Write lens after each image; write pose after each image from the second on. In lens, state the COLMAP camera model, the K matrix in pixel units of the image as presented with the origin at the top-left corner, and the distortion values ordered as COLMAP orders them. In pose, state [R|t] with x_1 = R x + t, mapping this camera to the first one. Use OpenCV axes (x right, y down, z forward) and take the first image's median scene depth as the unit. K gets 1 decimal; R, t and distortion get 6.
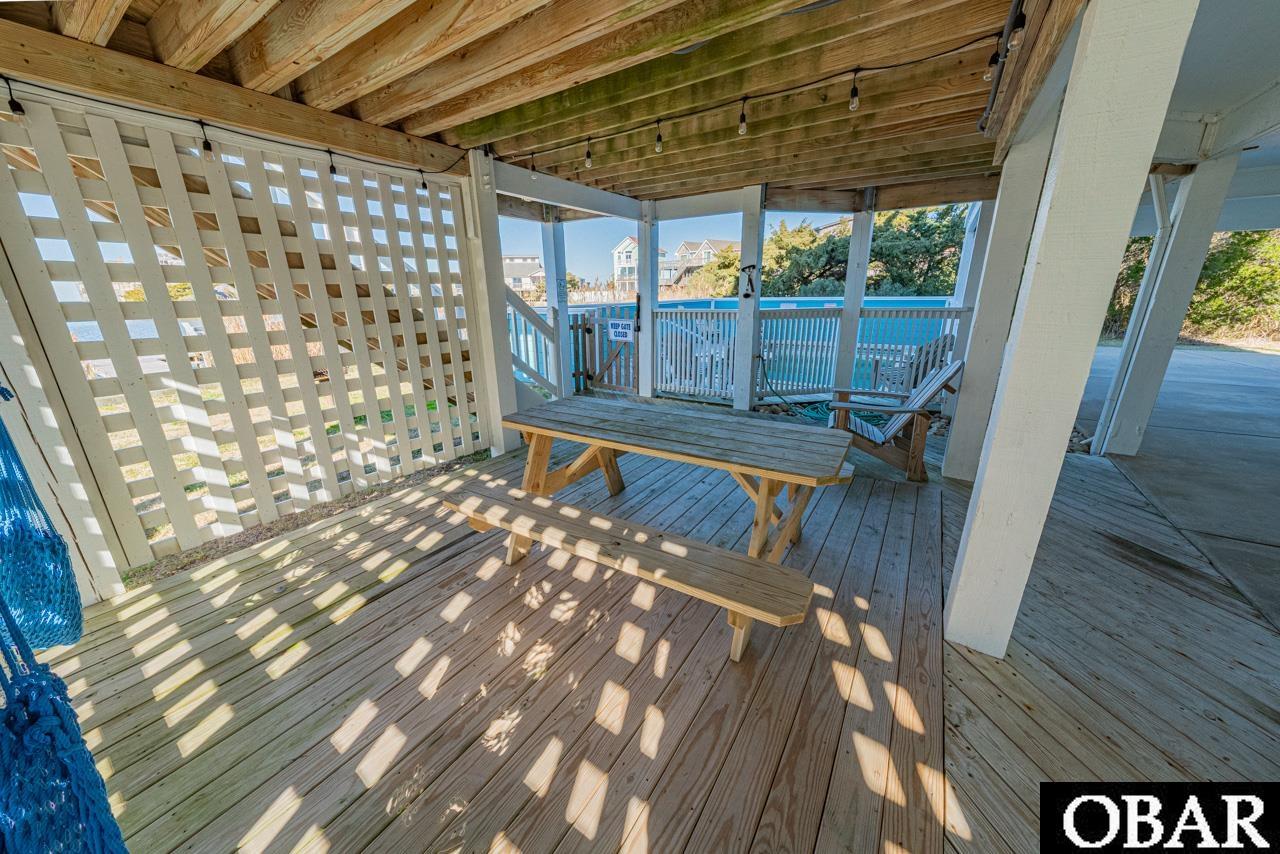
lens RADIAL K [[438.7, 0, 638.5], [0, 438.7, 424.7], [0, 0, 1]] dist [-0.001735, 0.000250]
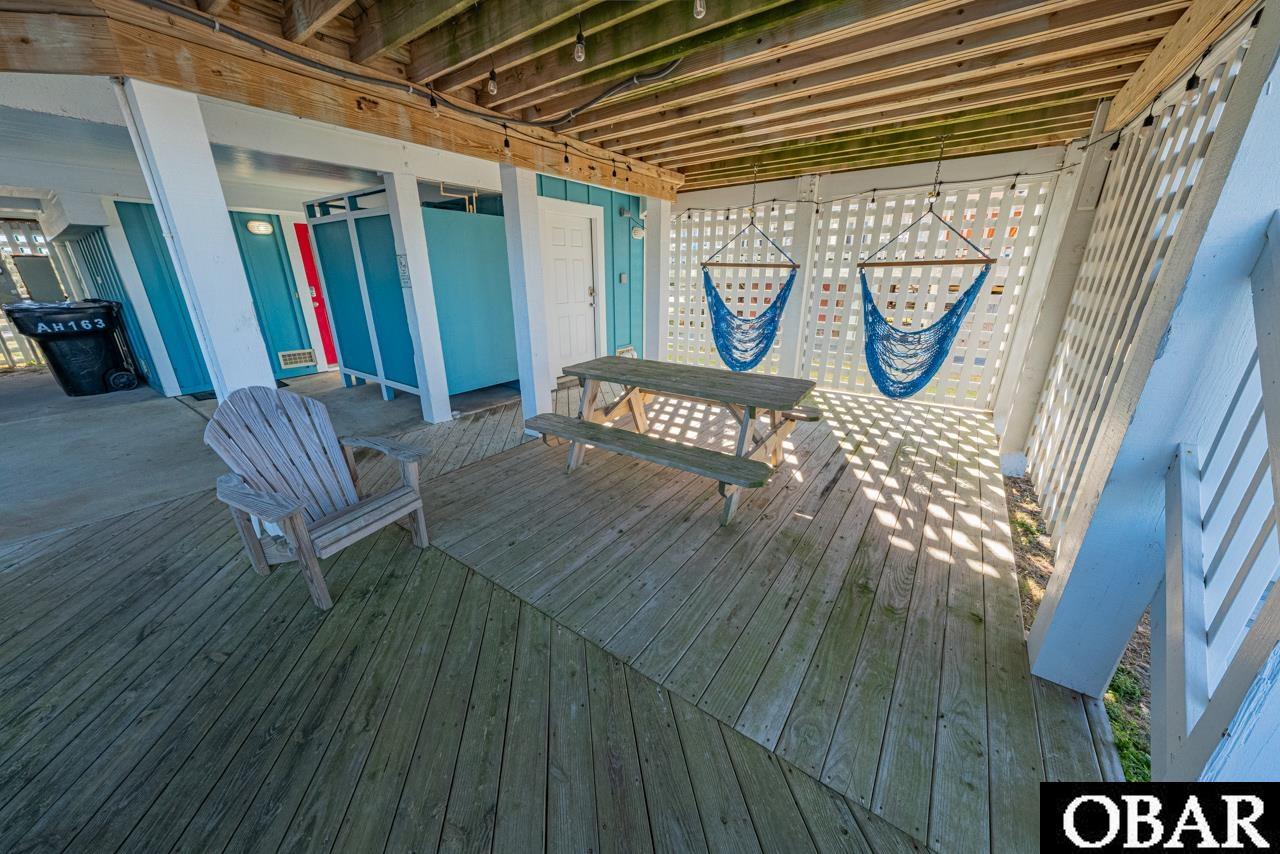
lens RADIAL K [[438.7, 0, 638.5], [0, 438.7, 424.7], [0, 0, 1]] dist [-0.001735, 0.000250]
pose [[-0.999234, 0.003369, 0.038978, 0.132561], [0.025699, 0.807713, 0.589016, -0.707676], [-0.029499, 0.589566, -0.807181, 2.280180]]
